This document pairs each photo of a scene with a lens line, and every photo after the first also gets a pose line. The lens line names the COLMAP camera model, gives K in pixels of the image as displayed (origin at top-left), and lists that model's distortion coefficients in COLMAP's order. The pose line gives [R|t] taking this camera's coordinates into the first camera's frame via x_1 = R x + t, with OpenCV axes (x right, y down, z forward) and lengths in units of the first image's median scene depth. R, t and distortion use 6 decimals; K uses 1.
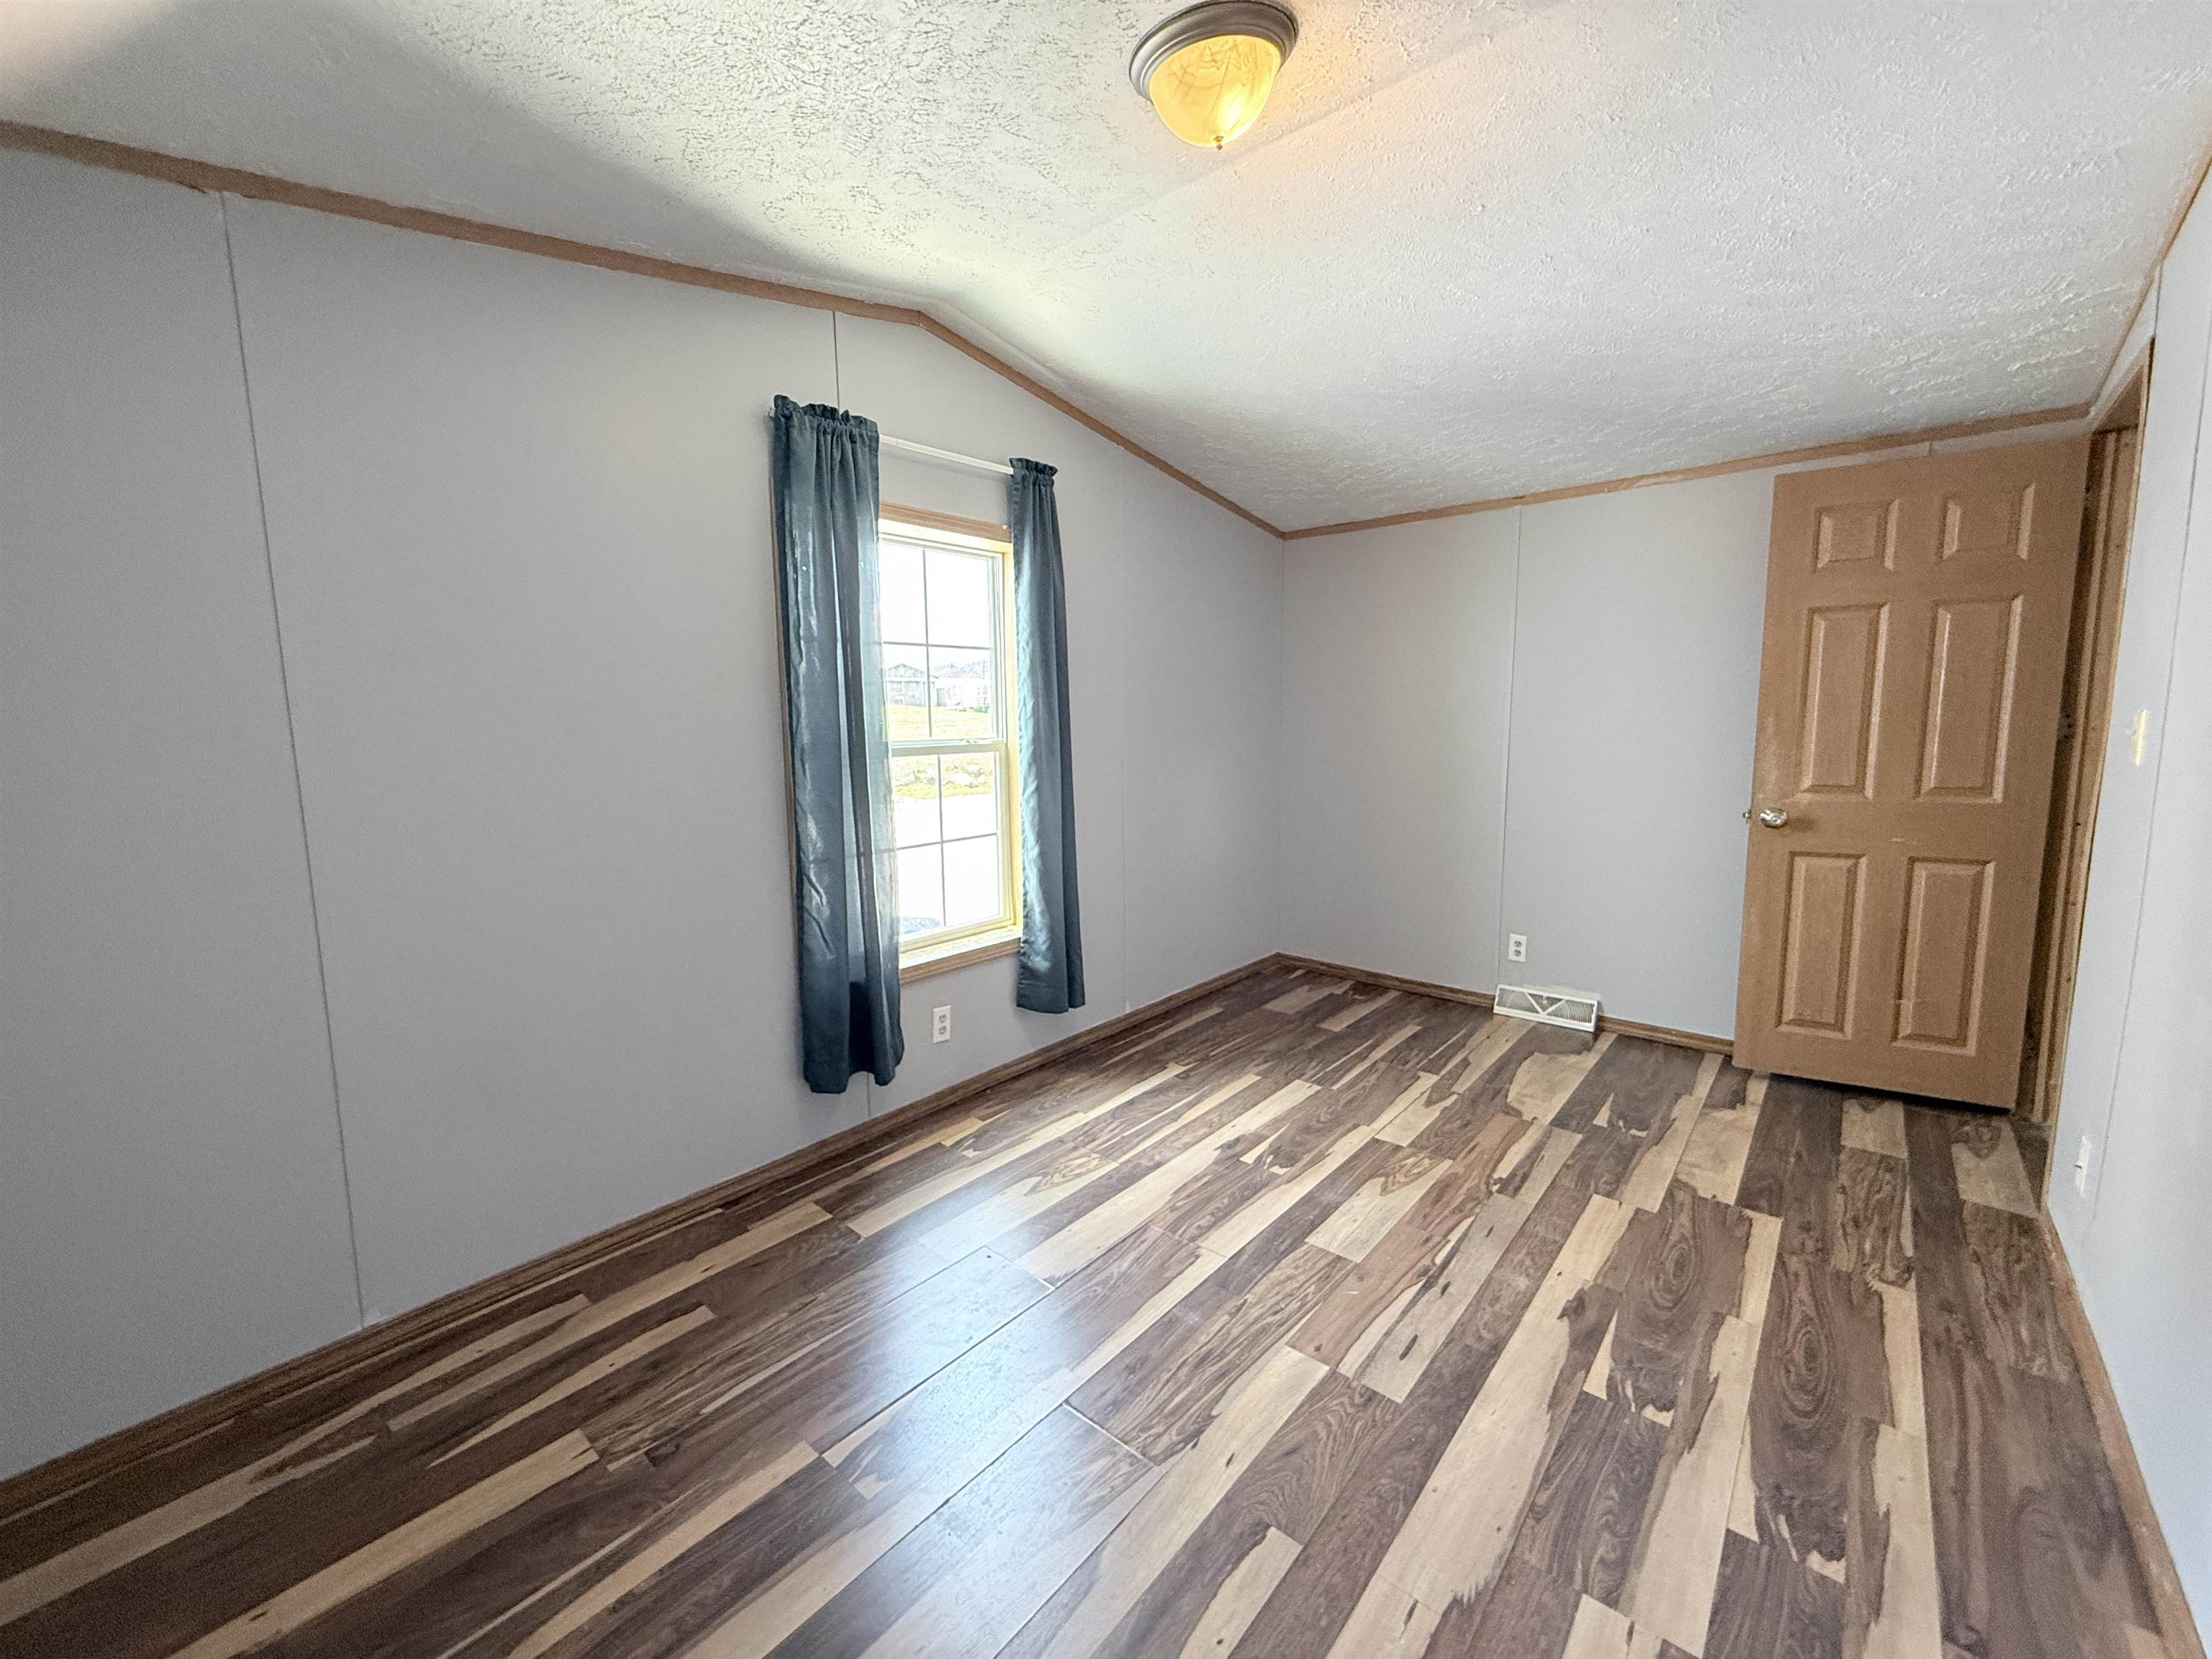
lens RADIAL K [[882.4, 0, 1101.7], [0, 882.4, 828.6], [0, 0, 1]] dist [0.007156, 0.000120]
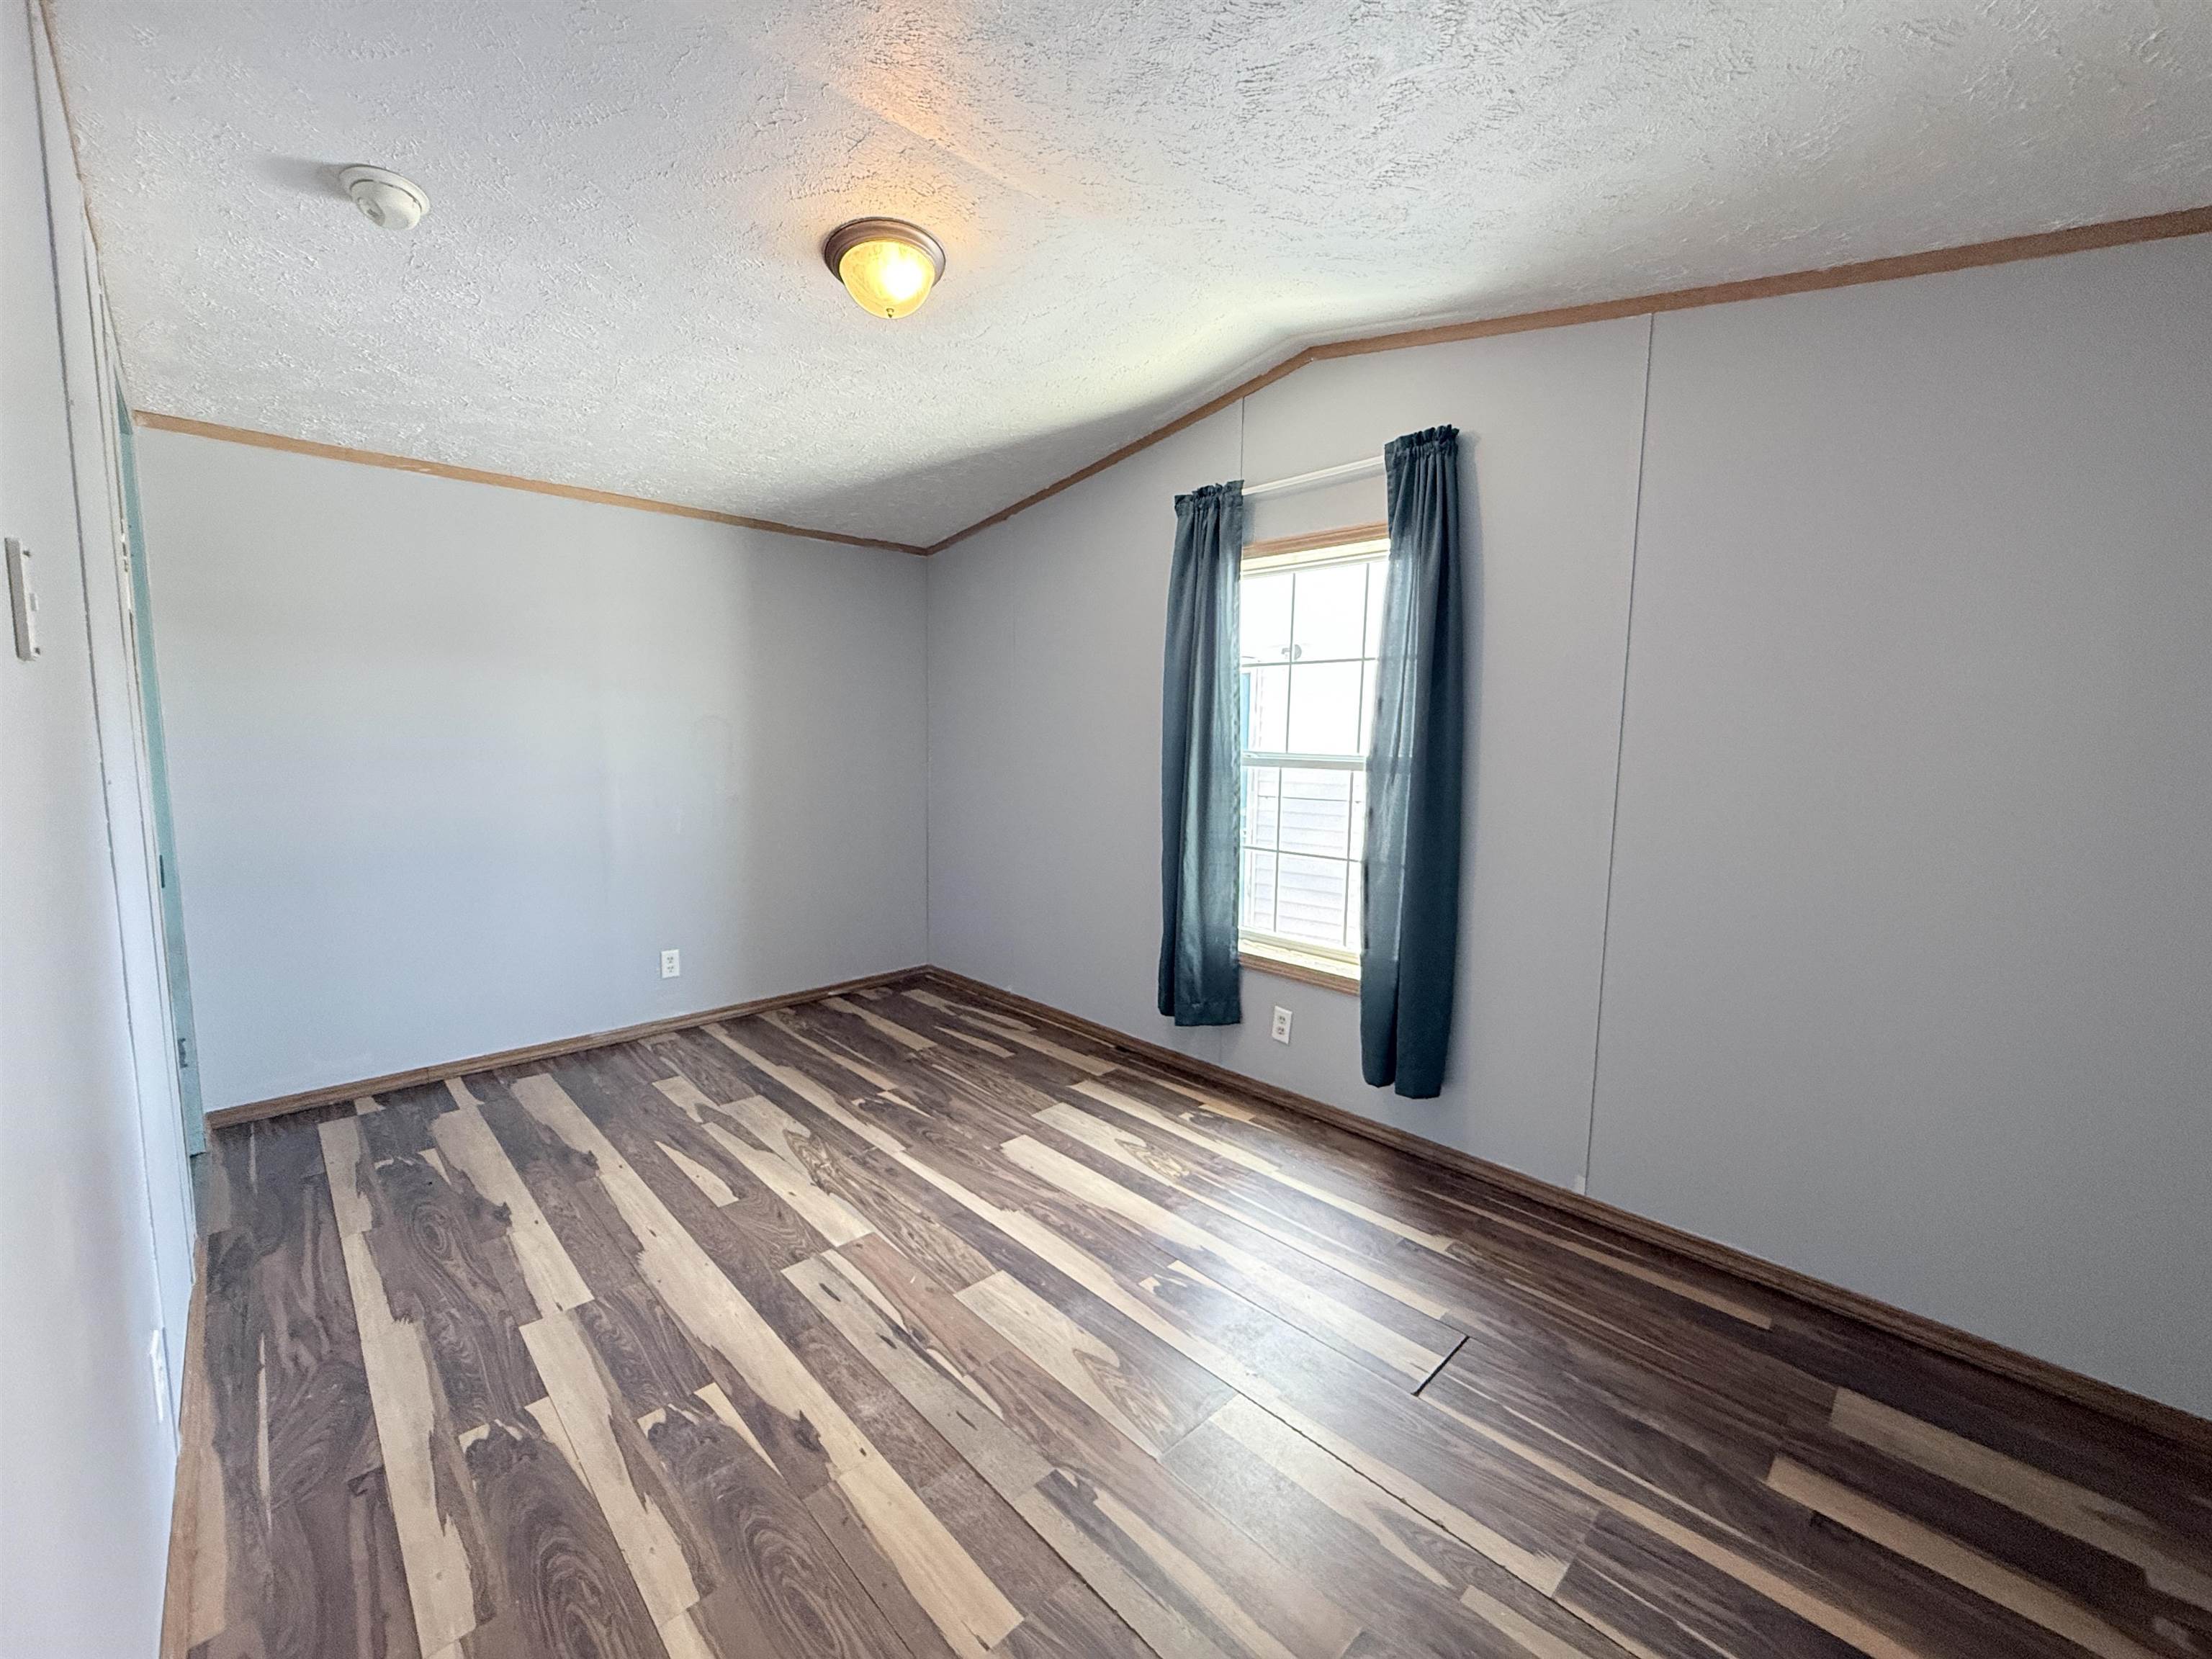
lens RADIAL K [[882.4, 0, 1097.4], [0, 882.4, 825.4], [0, 0, 1]] dist [0.007156, 0.000120]
pose [[-0.087362, 0.116834, -0.989302, 1.210077], [-0.139898, 0.981818, 0.128304, -0.161995], [0.986304, 0.149610, -0.069429, 1.183812]]
